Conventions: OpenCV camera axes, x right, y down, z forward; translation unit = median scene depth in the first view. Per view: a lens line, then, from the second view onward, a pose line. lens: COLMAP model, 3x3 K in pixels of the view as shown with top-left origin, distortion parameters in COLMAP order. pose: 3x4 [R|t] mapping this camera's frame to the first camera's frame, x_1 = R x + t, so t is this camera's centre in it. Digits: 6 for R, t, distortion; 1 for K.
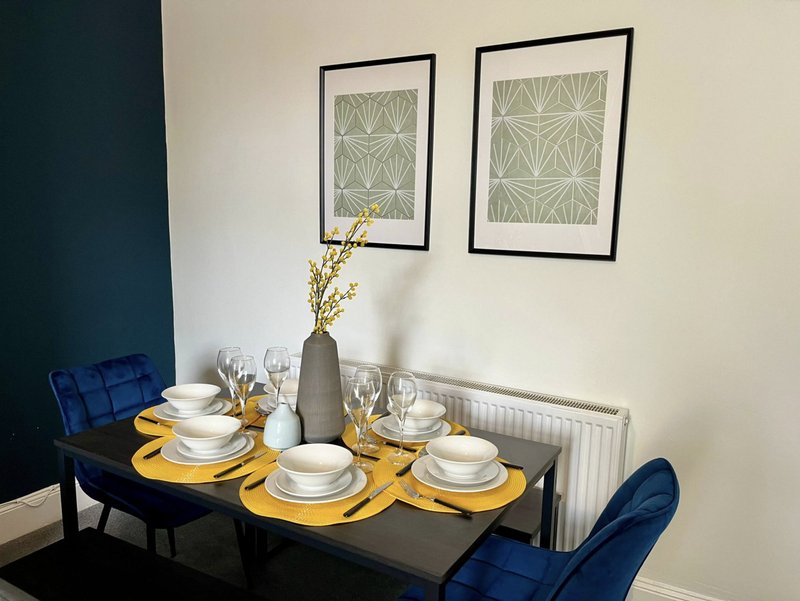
lens RADIAL K [[619.3, 0, 400.0], [0, 619.3, 300.5], [0, 0, 1]] dist [0.005481, -0.049561]
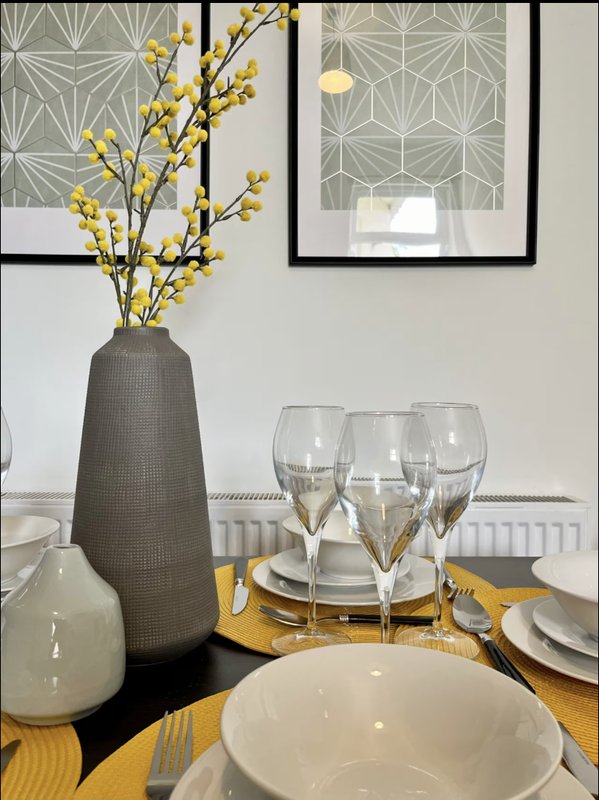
lens RADIAL K [[619.3, 0, 299.5], [0, 619.3, 400.0], [0, 0, 1]] dist [0.005481, -0.049561]
pose [[0.858088, -0.038101, 0.512088, -0.197361], [0.097834, 0.991107, -0.090196, 0.109896], [-0.504097, 0.127495, 0.854184, 0.591194]]
